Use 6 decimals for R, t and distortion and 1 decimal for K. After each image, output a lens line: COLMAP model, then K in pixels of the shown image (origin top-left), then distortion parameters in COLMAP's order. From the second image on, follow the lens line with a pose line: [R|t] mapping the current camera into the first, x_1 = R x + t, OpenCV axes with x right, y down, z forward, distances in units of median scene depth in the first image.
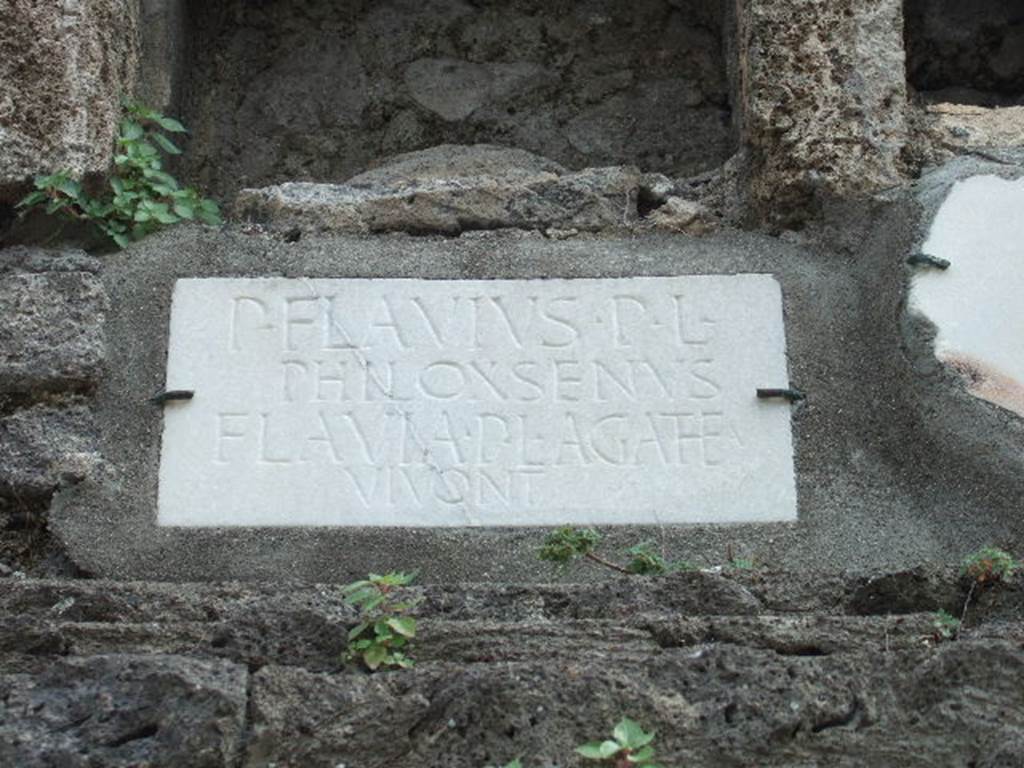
lens RADIAL K [[3321.1, 0, 512.0], [0, 3321.1, 384.0], [0, 0, 1]] dist [0.019514, 1.340599]
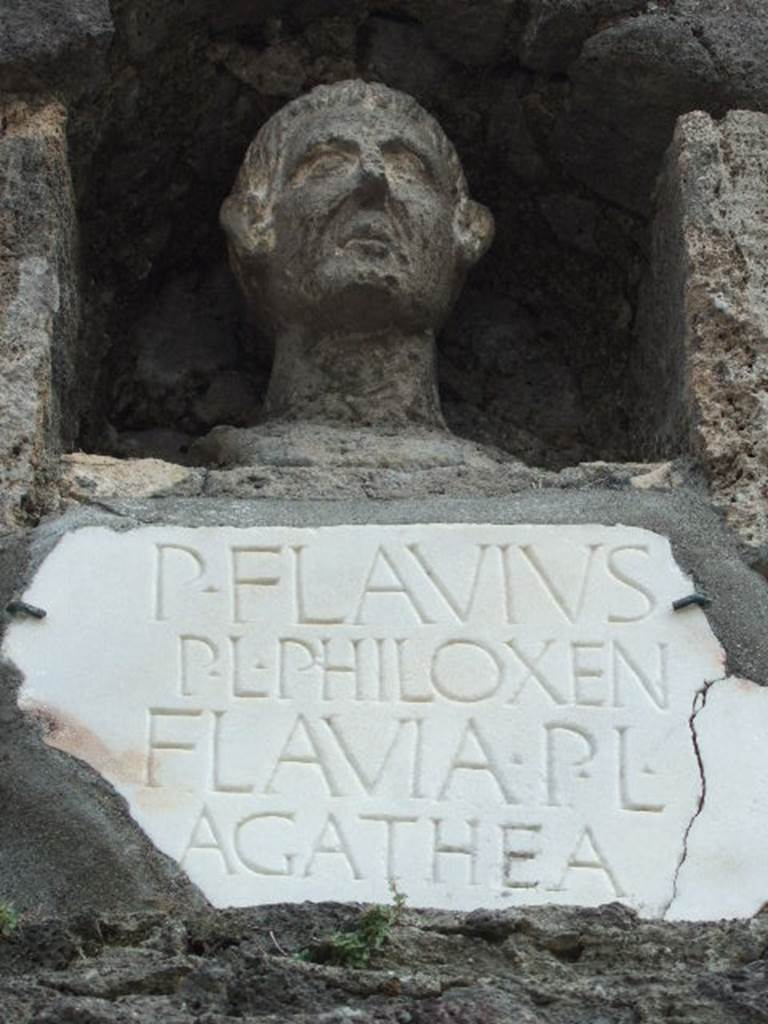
lens RADIAL K [[3321.1, 0, 384.0], [0, 3321.1, 512.0], [0, 0, 1]] dist [0.019514, 1.340599]
pose [[0.997350, 0.035305, 0.063613, 0.163358], [-0.032545, 0.998506, -0.043903, -0.024751], [-0.065068, 0.041717, 0.997008, -0.029897]]
